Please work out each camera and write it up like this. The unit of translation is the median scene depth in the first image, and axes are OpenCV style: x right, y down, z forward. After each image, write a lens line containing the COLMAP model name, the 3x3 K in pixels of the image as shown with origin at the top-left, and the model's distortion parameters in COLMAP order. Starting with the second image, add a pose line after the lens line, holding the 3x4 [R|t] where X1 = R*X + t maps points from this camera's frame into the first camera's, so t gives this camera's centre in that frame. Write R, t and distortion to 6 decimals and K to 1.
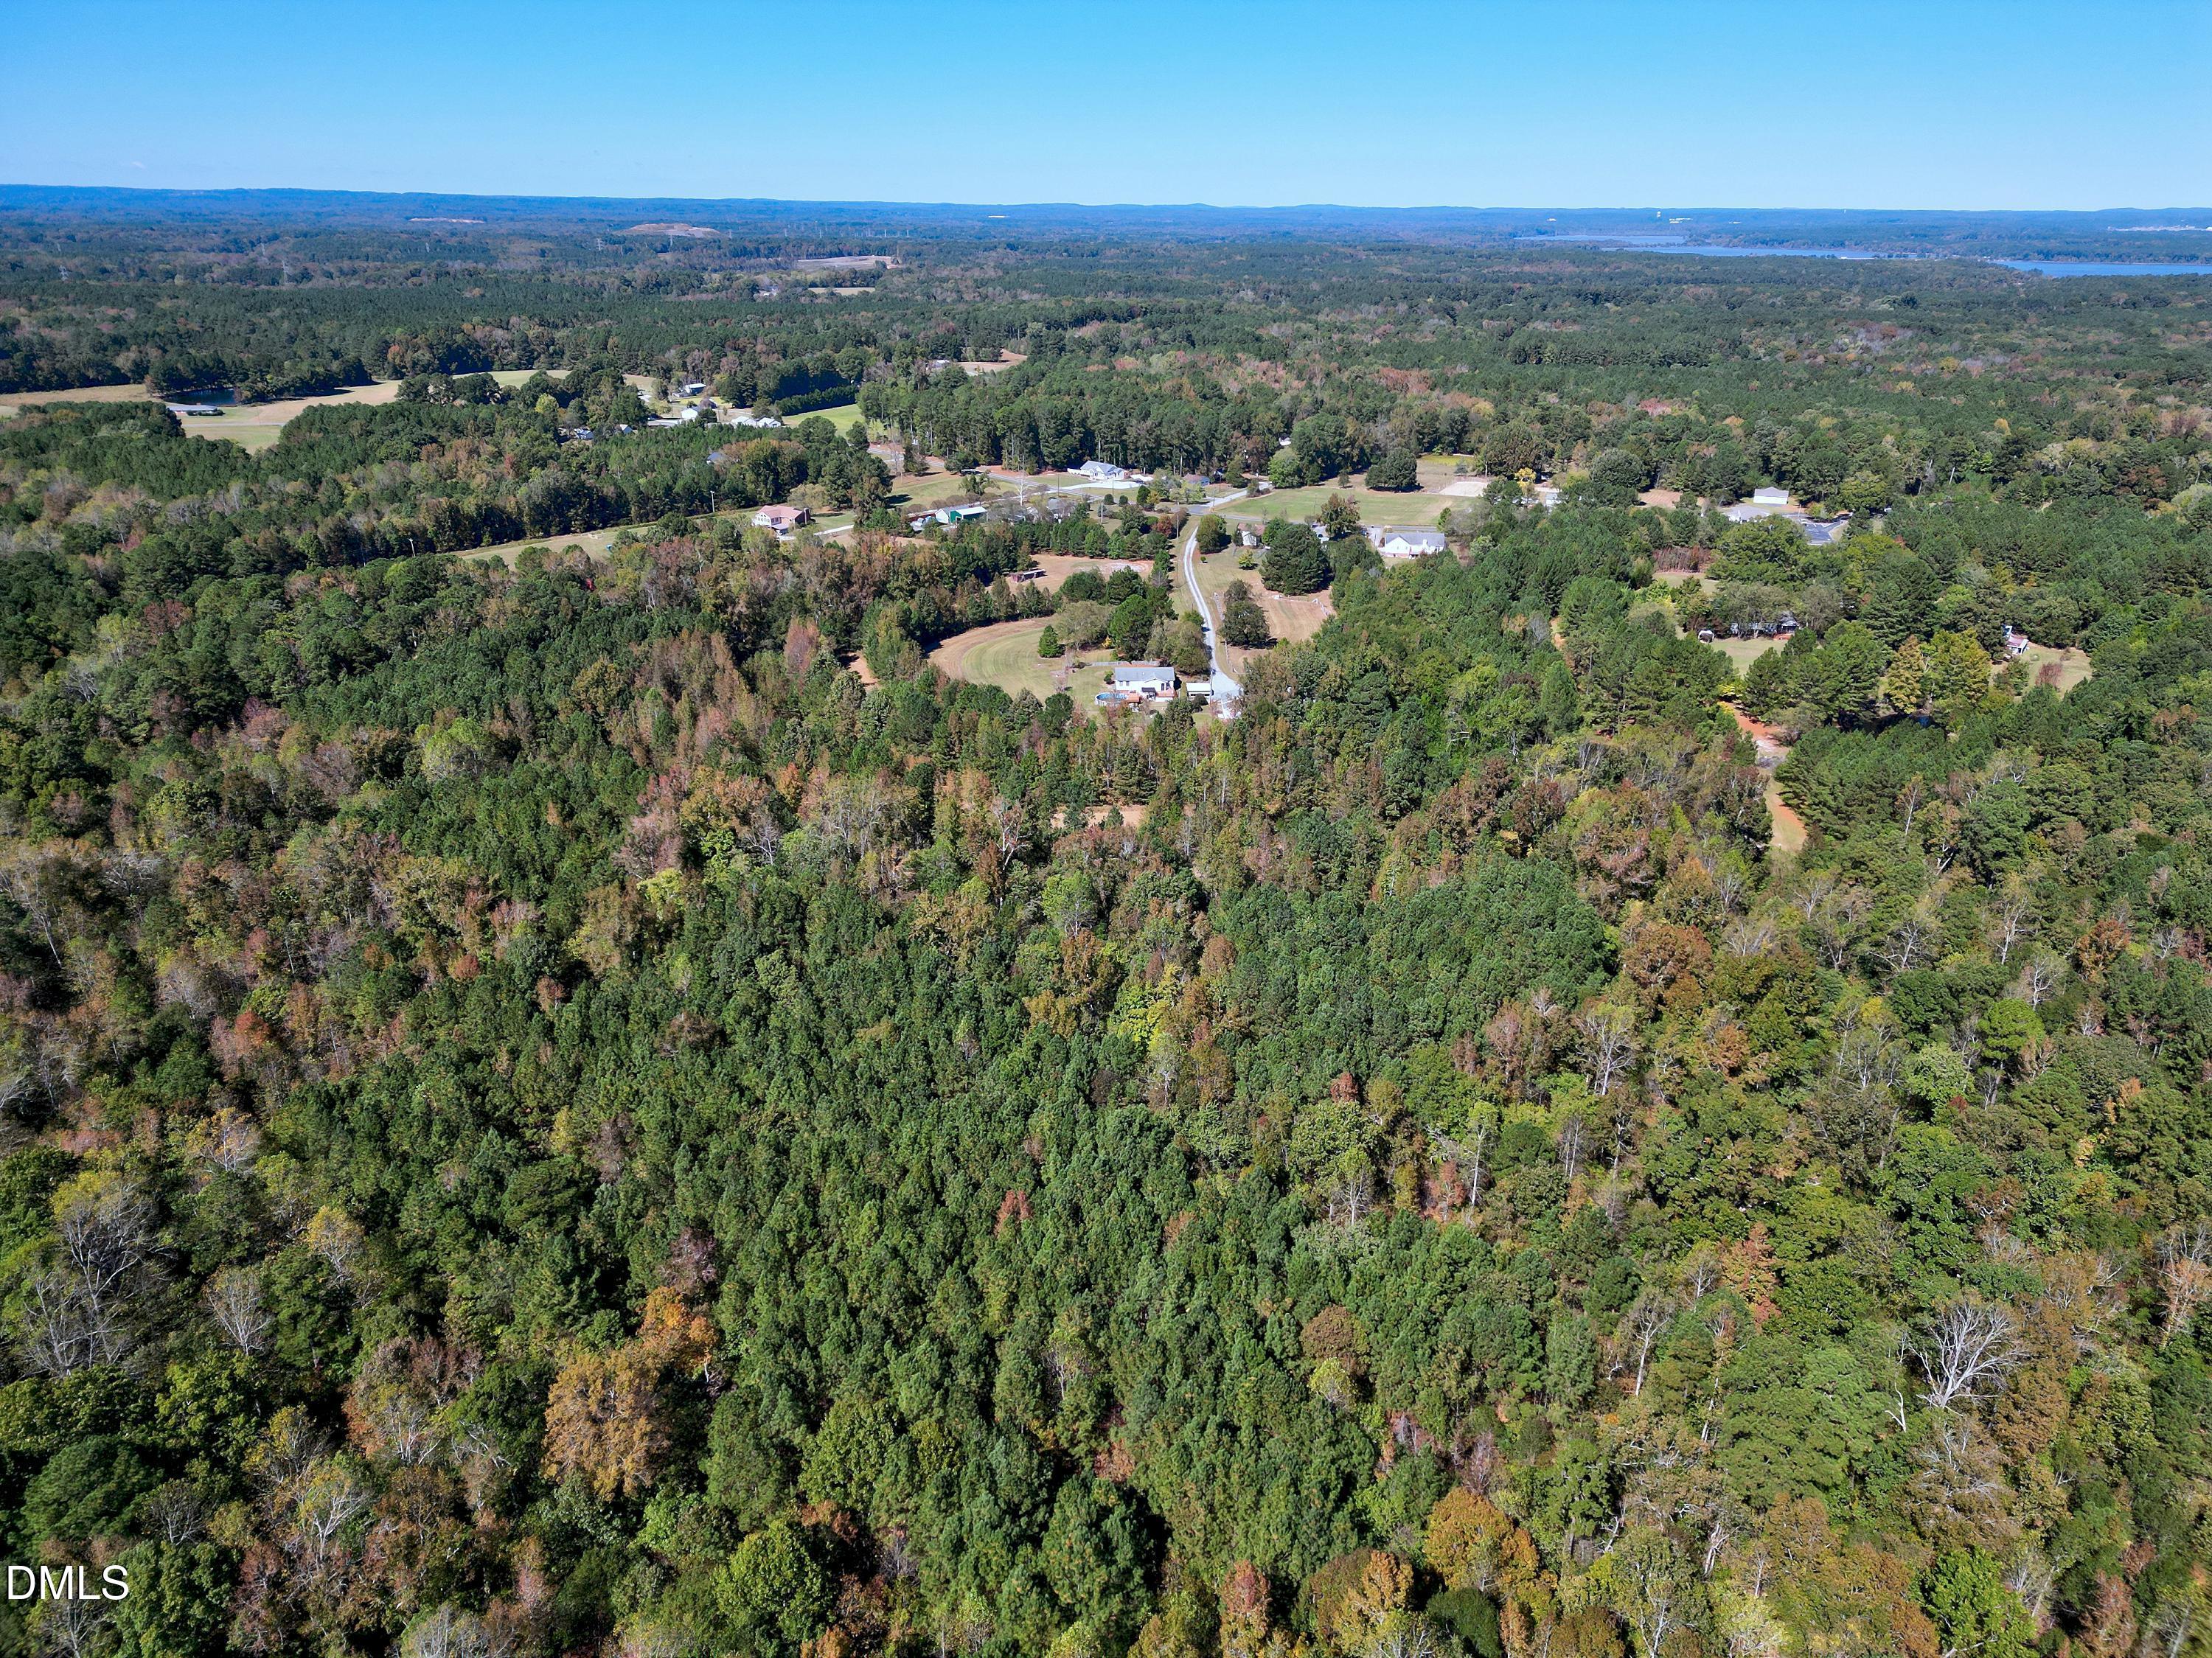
lens RADIAL K [[1546.1, 0, 1106.0], [0, 1546.1, 829.0], [0, 0, 1]] dist [0.072080, -0.059209]
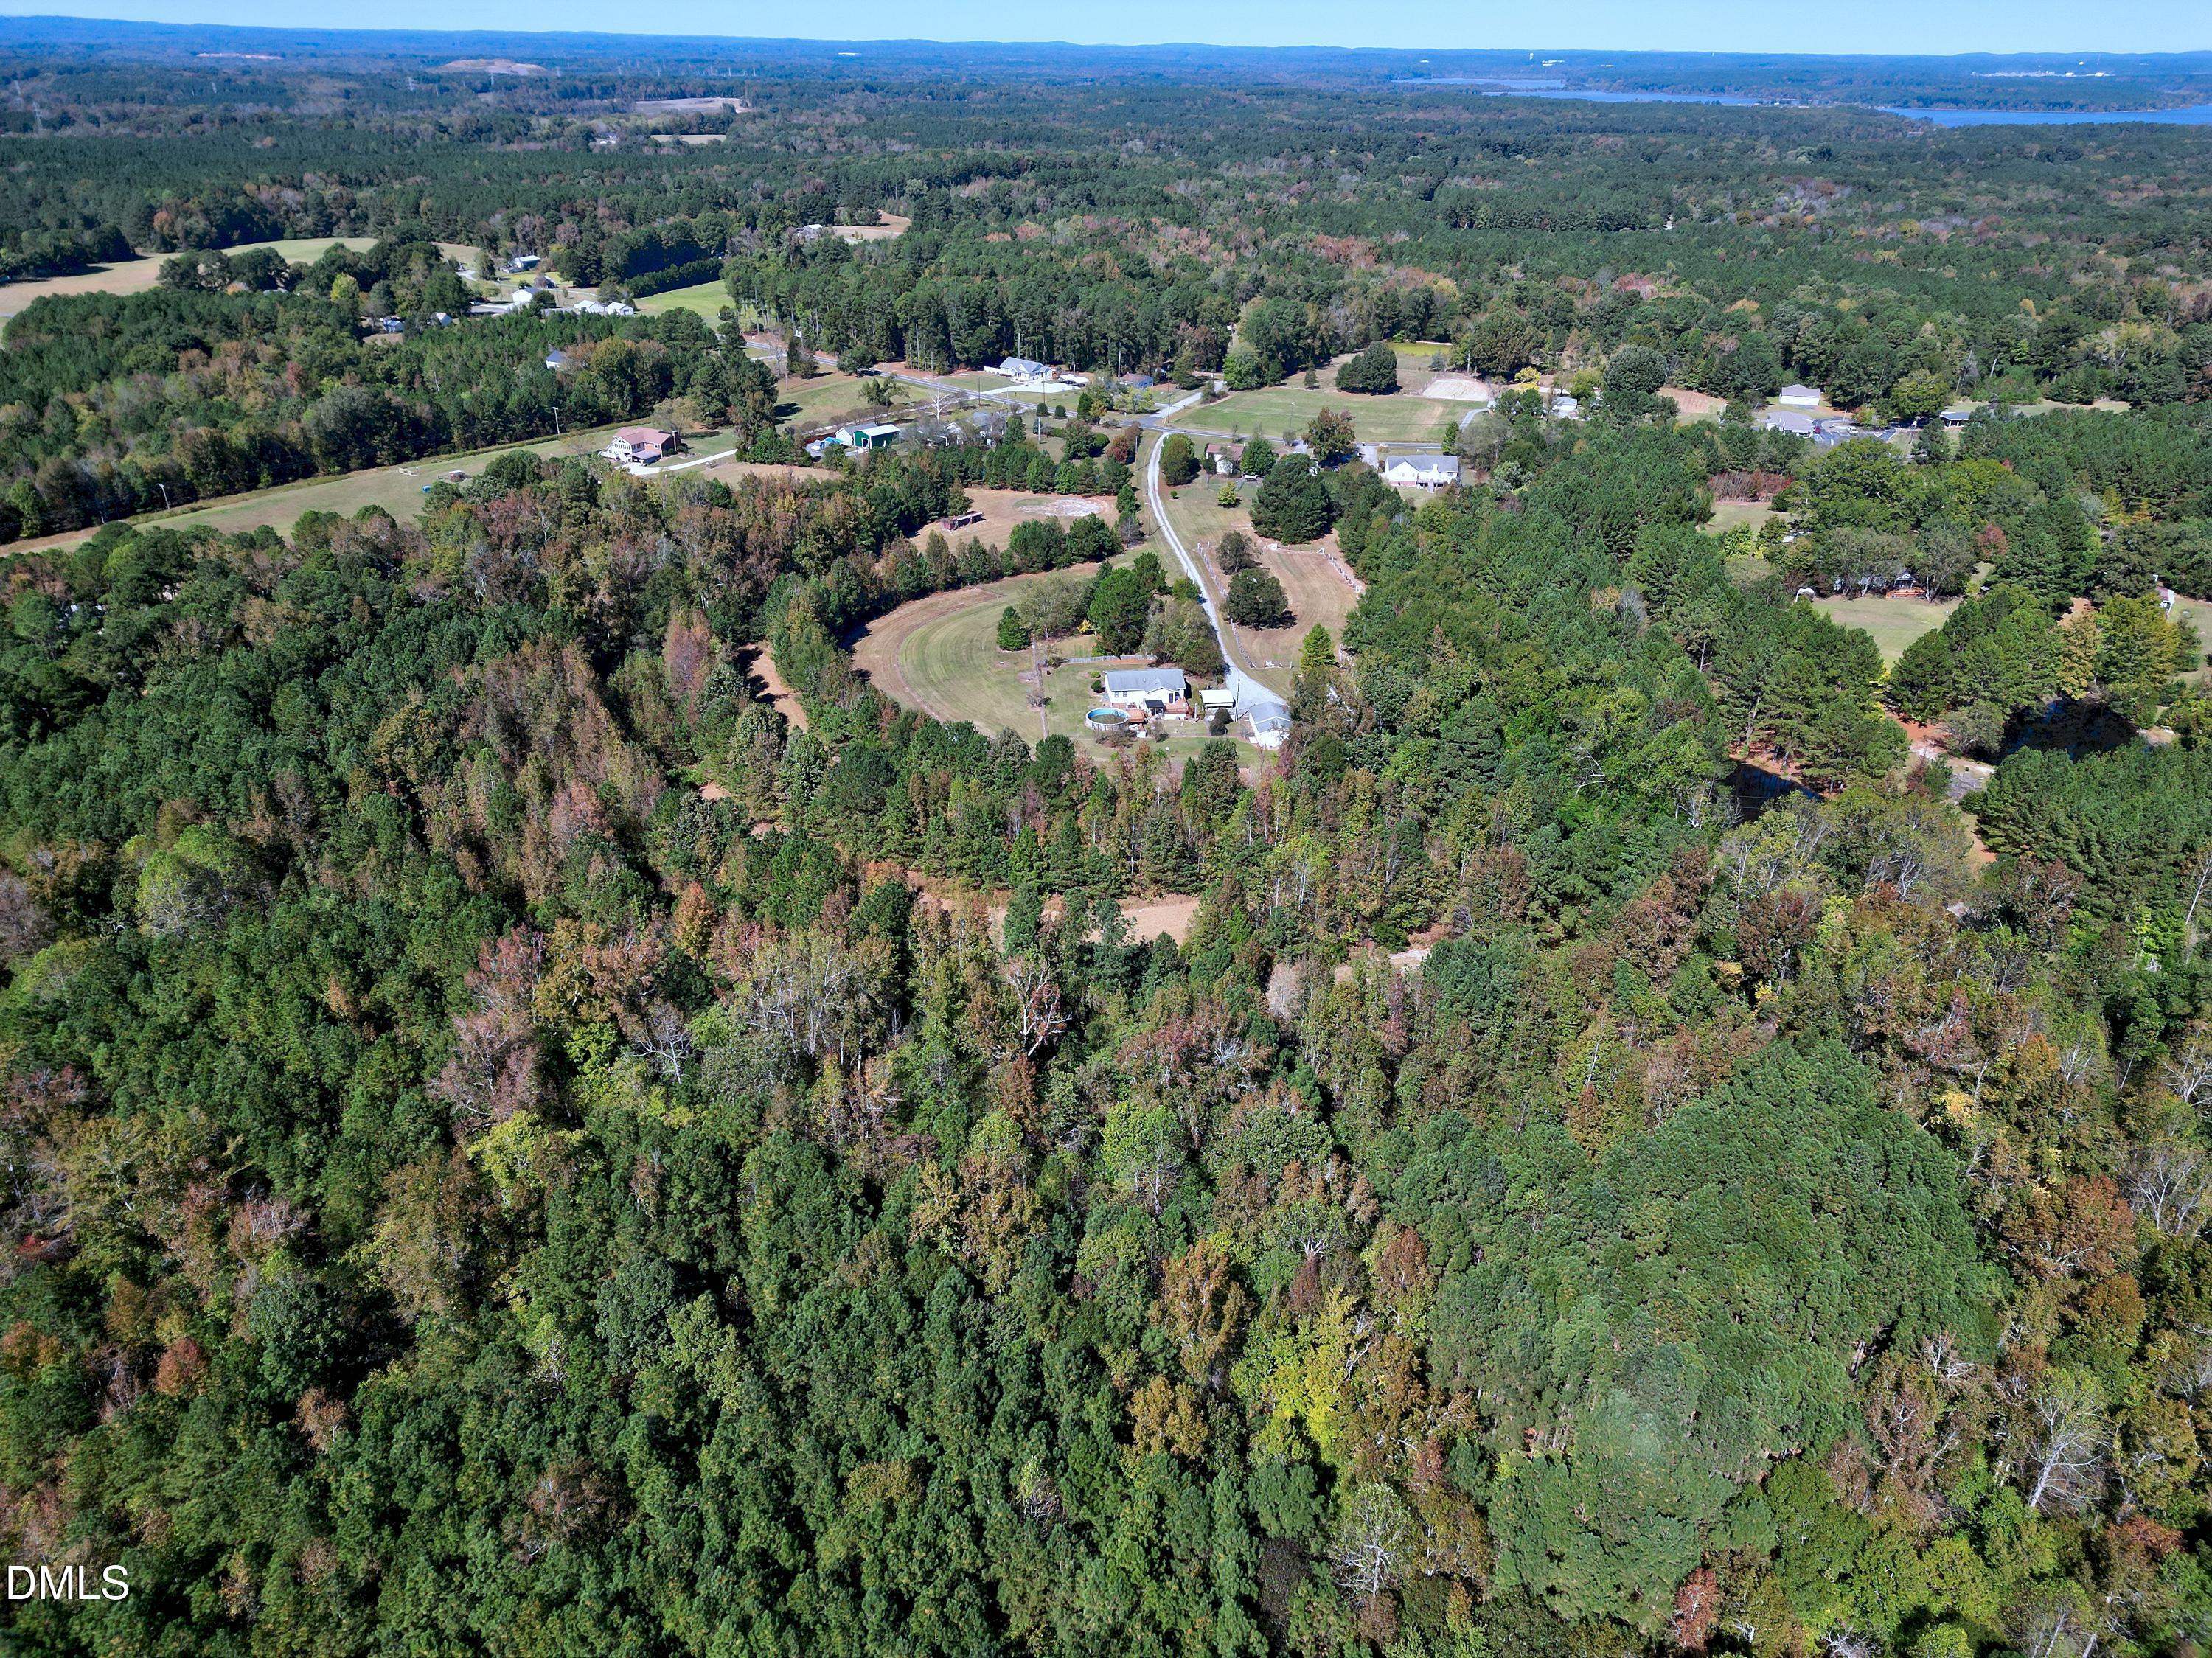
lens RADIAL K [[1554.5, 0, 1107.2], [0, 1554.5, 808.8], [0, 0, 1]] dist [0.058634, -0.045656]
pose [[0.996415, -0.033101, 0.077856, -0.037730], [0.027292, 0.996846, 0.074525, -0.063228], [-0.080077, -0.072133, 0.994175, 0.153272]]
